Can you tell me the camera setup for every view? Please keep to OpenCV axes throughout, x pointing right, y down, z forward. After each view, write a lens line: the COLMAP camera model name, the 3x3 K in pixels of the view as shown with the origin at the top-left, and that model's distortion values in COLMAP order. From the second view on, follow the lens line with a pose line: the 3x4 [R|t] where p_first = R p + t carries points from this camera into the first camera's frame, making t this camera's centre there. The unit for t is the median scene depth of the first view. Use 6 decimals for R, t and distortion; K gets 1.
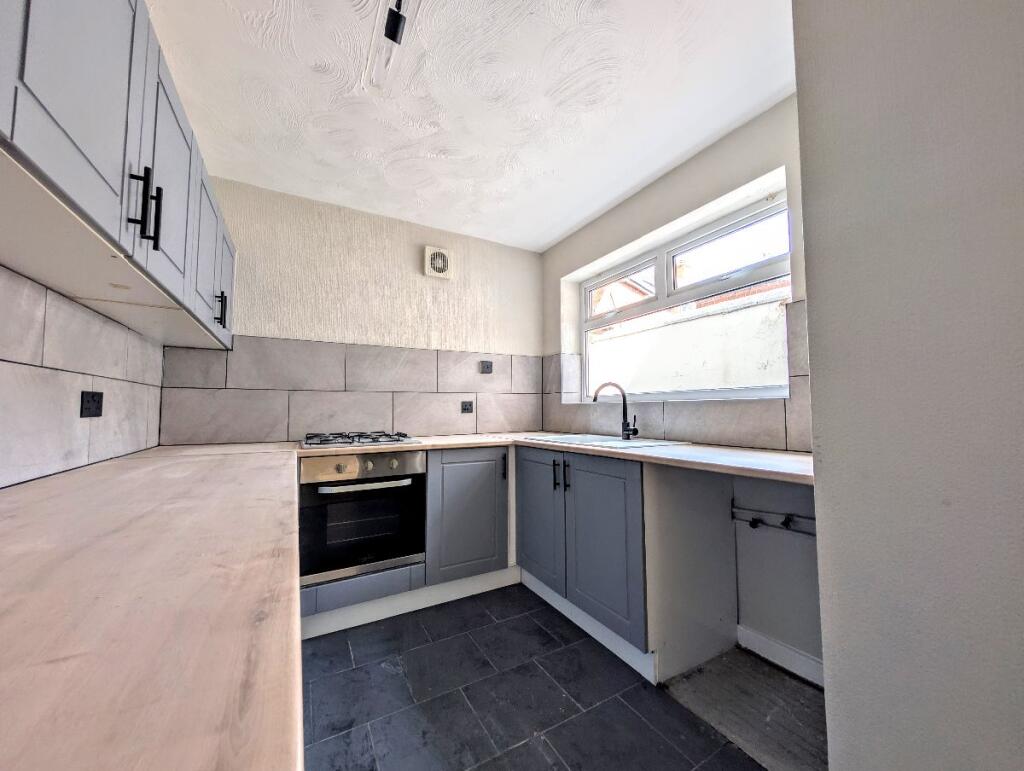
lens RADIAL K [[386.0, 0, 513.7], [0, 386.0, 386.9], [0, 0, 1]] dist [0.003527, -0.000066]
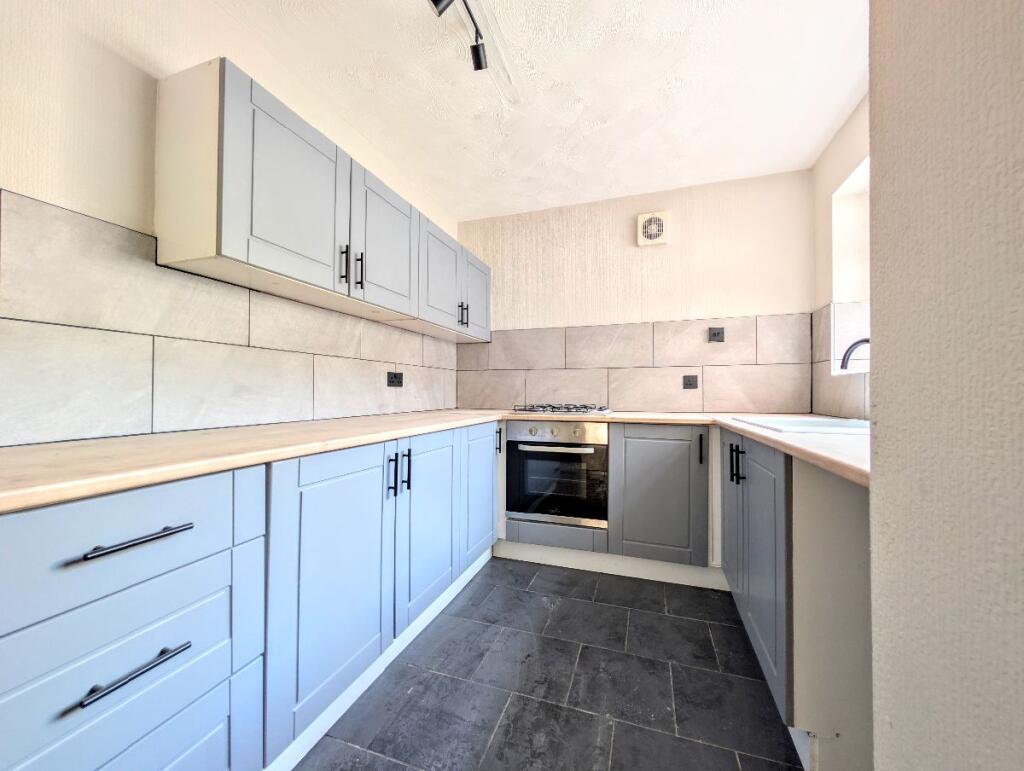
lens RADIAL K [[386.0, 0, 513.8], [0, 386.0, 386.6], [0, 0, 1]] dist [0.003527, -0.000066]
pose [[0.663832, -0.006786, -0.747851, 0.378120], [0.038743, 0.998928, 0.025326, 0.033742], [0.746878, -0.045786, 0.663383, 0.142212]]
